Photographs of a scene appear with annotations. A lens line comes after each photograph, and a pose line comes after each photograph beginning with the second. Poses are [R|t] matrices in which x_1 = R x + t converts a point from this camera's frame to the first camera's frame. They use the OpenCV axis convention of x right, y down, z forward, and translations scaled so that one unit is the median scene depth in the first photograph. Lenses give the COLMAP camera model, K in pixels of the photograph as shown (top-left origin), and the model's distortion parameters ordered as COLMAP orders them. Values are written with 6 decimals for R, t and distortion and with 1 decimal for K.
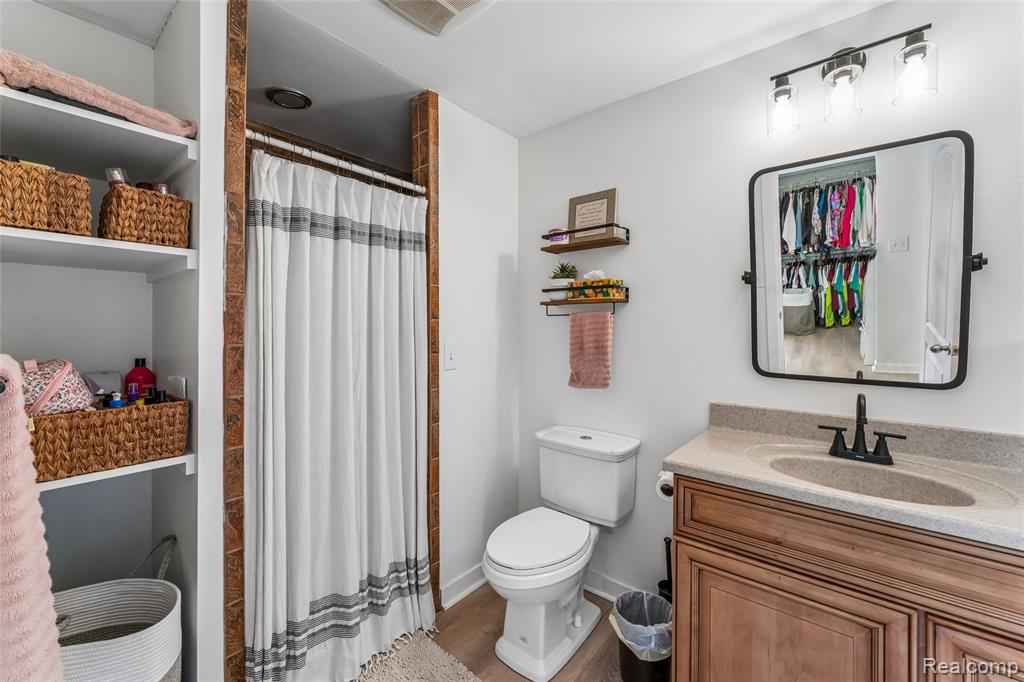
lens RADIAL K [[414.3, 0, 518.6], [0, 414.3, 326.0], [0, 0, 1]] dist [0.001714, 0.000509]
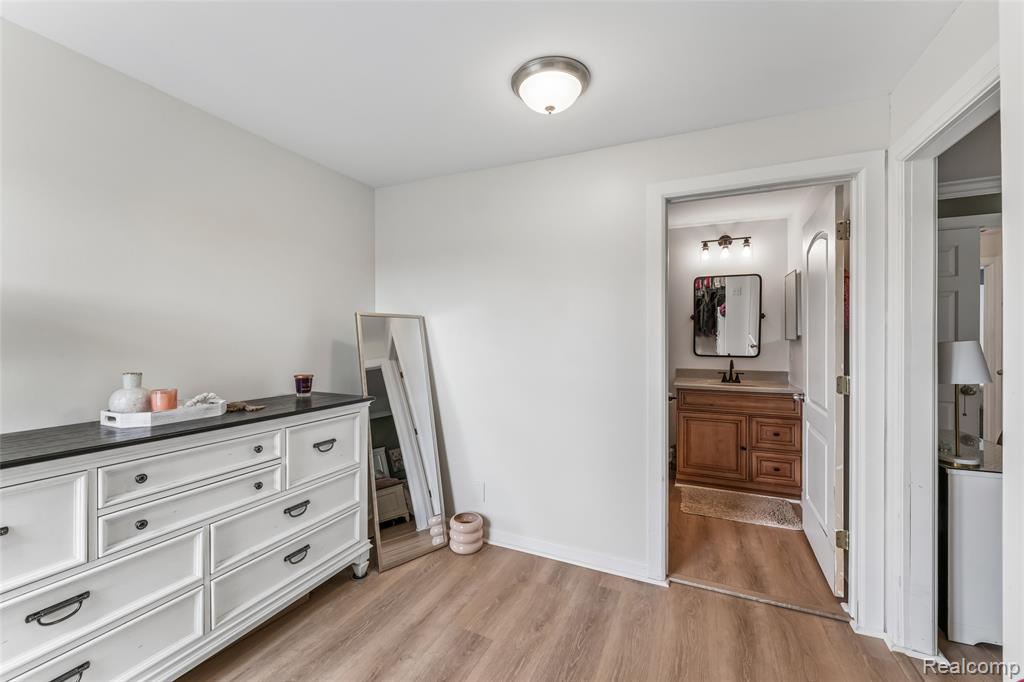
lens RADIAL K [[414.3, 0, 518.3], [0, 414.3, 338.6], [0, 0, 1]] dist [0.001714, 0.000509]
pose [[0.961306, 0.001145, 0.275481, -1.424027], [-0.001187, 0.999999, -0.000012, 0.016064], [-0.275481, -0.000315, 0.961306, -1.395023]]
